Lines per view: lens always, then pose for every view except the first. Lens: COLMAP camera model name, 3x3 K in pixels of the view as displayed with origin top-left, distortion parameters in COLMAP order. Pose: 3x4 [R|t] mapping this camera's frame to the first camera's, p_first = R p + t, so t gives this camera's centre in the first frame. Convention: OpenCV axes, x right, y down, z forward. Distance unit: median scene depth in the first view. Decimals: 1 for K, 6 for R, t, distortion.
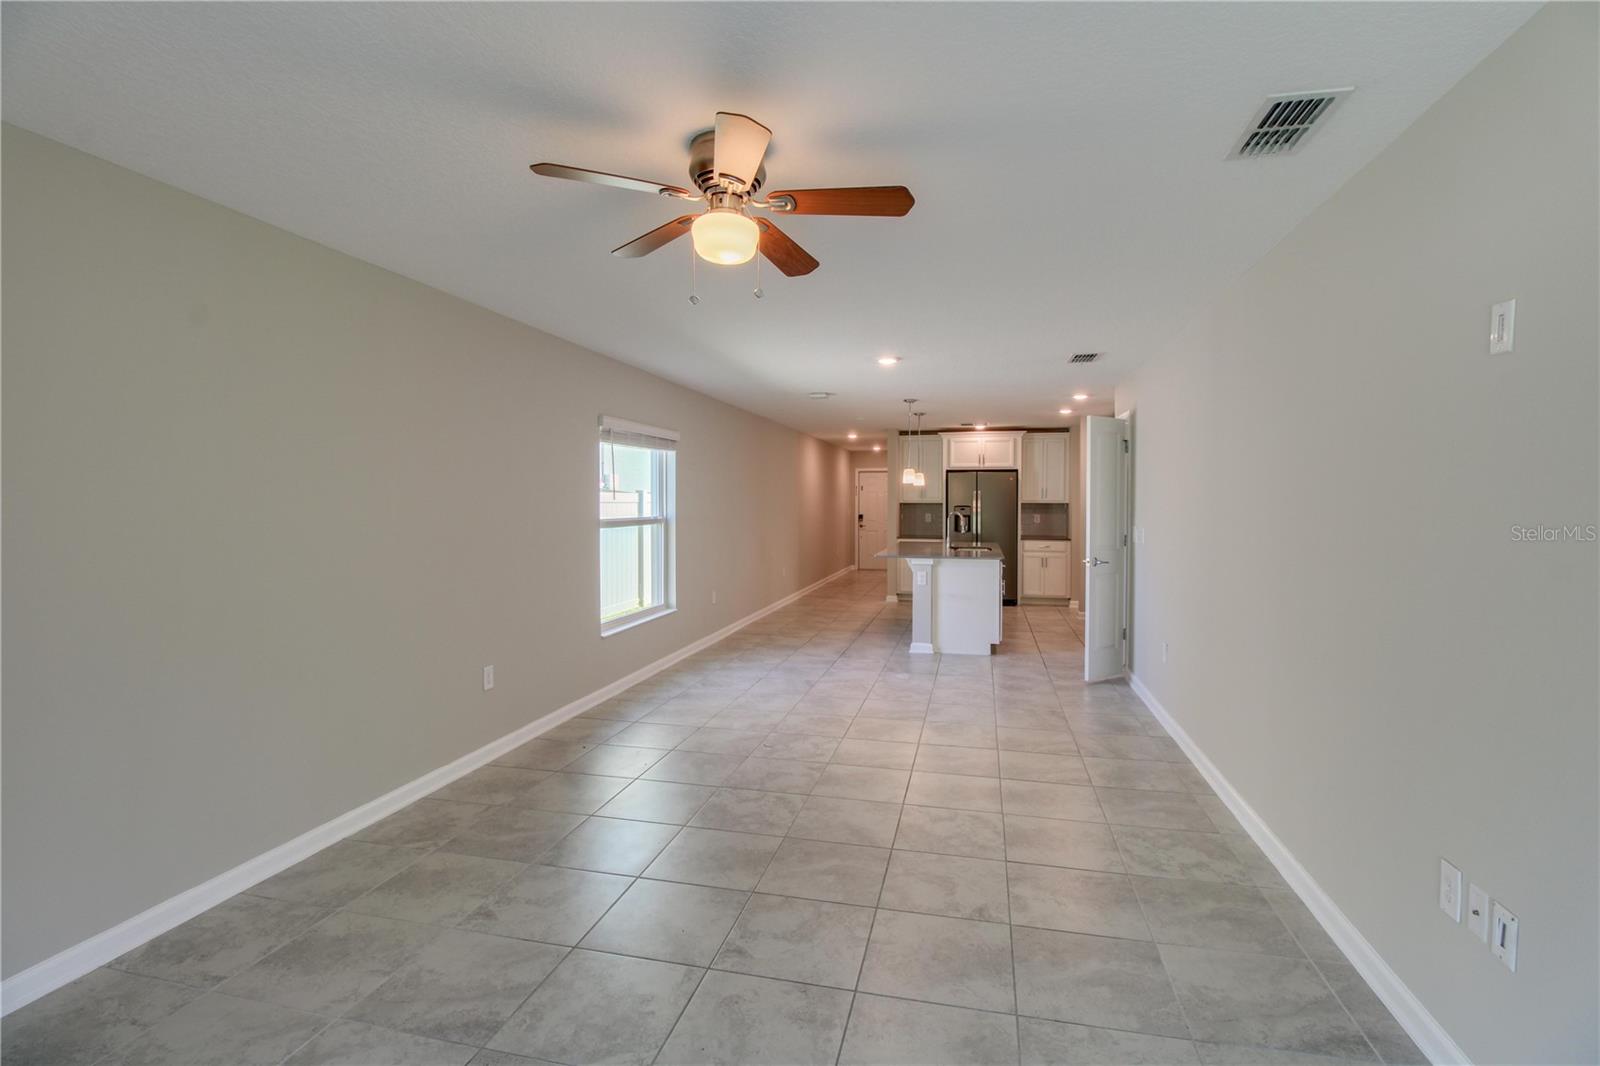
lens RADIAL K [[740.7, 0, 810.2], [0, 740.7, 517.4], [0, 0, 1]] dist [0.015111, -0.021050]
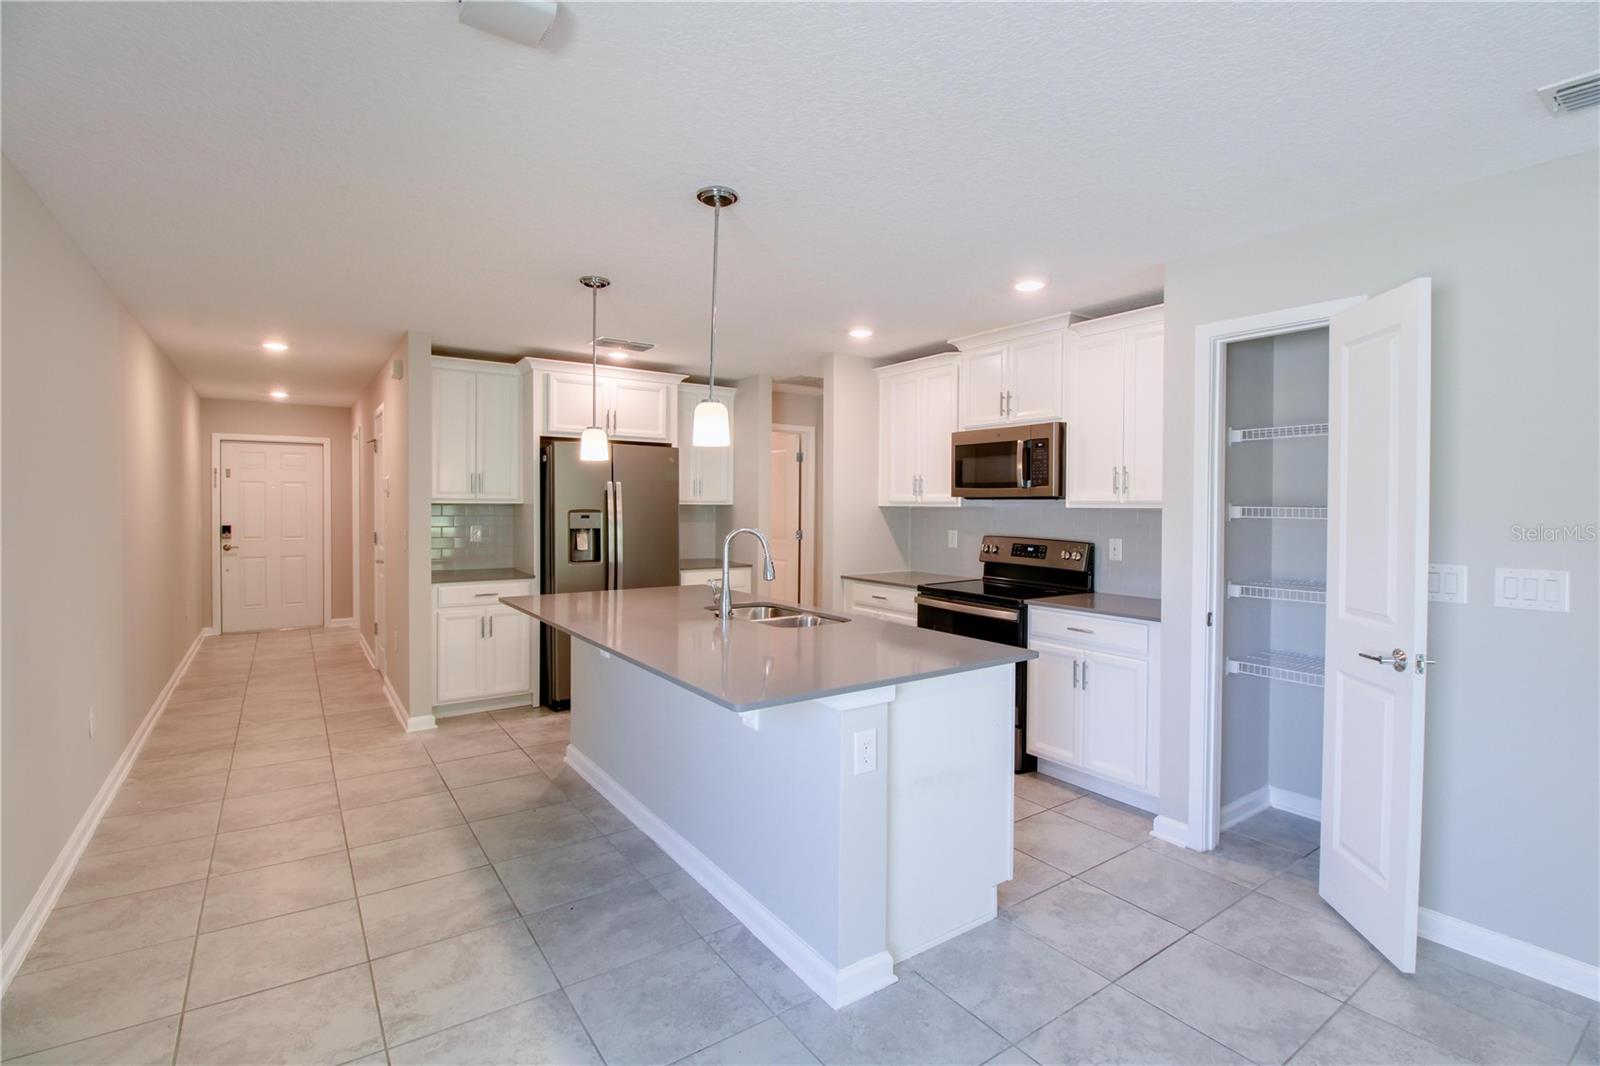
lens RADIAL K [[740.7, 0, 810.2], [0, 740.7, 517.4], [0, 0, 1]] dist [0.015111, -0.021050]
pose [[0.663729, -0.004855, 0.747958, -0.066934], [0.008470, 0.999964, -0.001026, -0.007651], [-0.747926, 0.007017, 0.663746, 0.541098]]
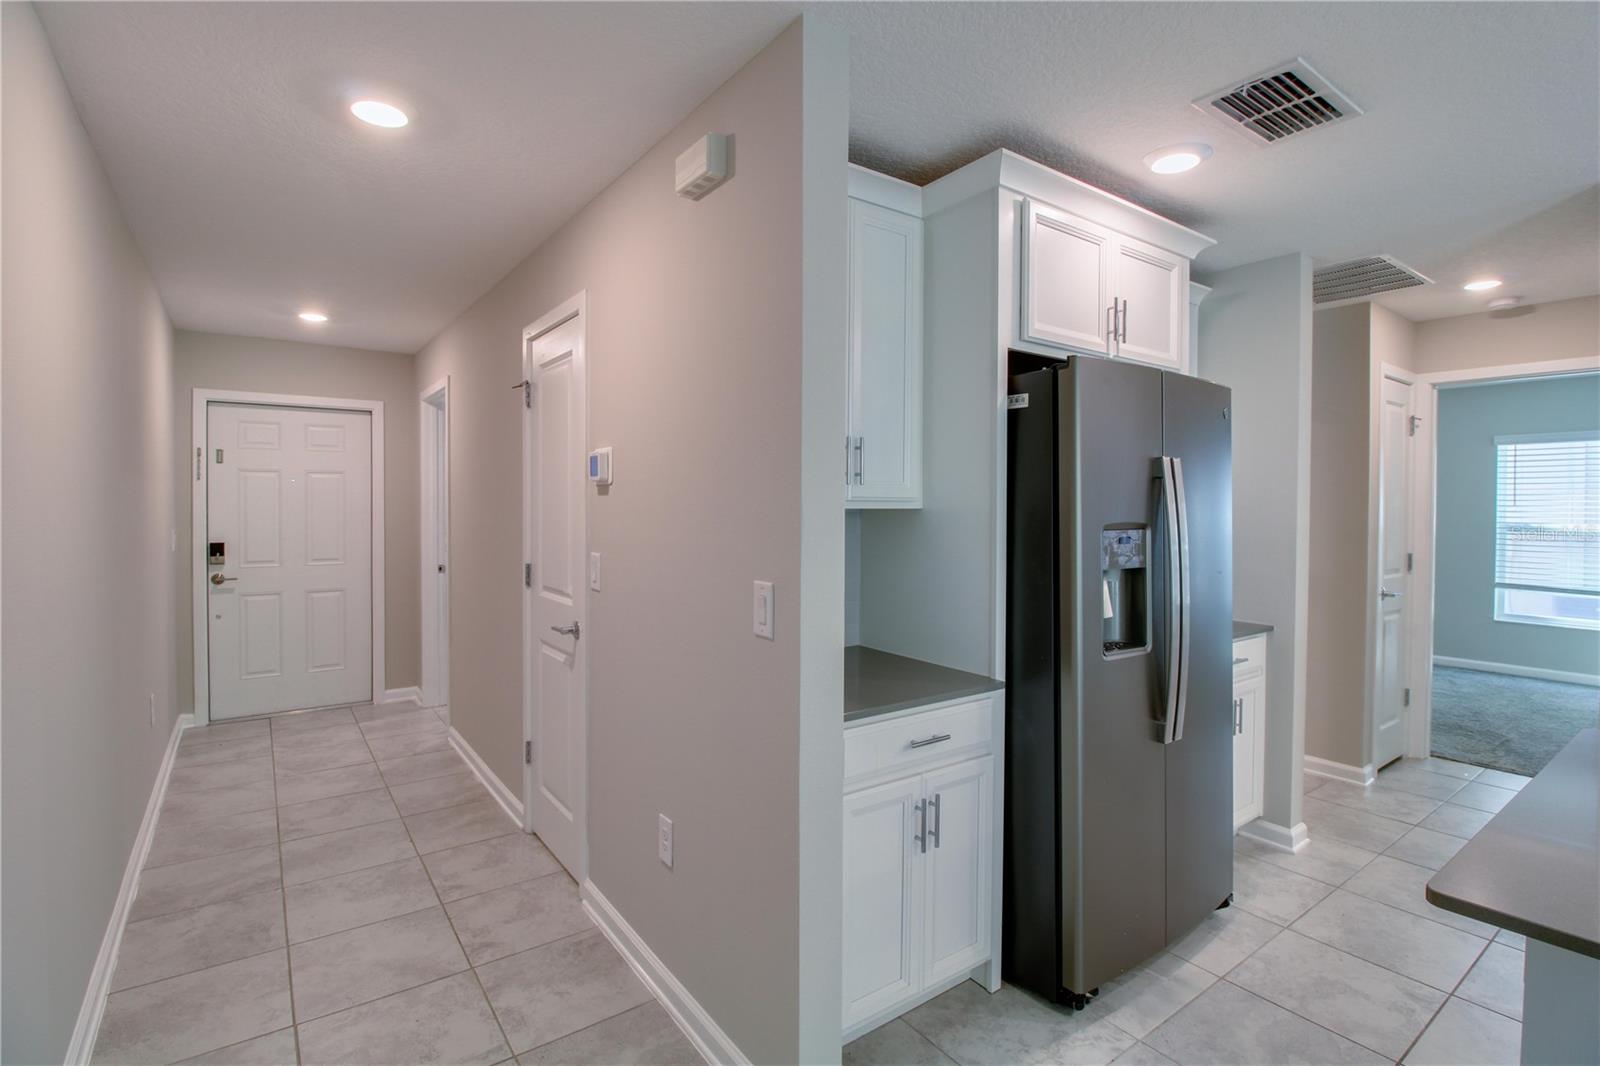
lens RADIAL K [[727.2, 0, 808.6], [0, 727.2, 513.4], [0, 0, 1]] dist [-0.021918, -0.000589]
pose [[0.631484, -0.004423, 0.775376, -0.009419], [0.011046, 0.999934, -0.003292, -0.017685], [-0.775310, 0.010643, 0.631491, 0.919635]]
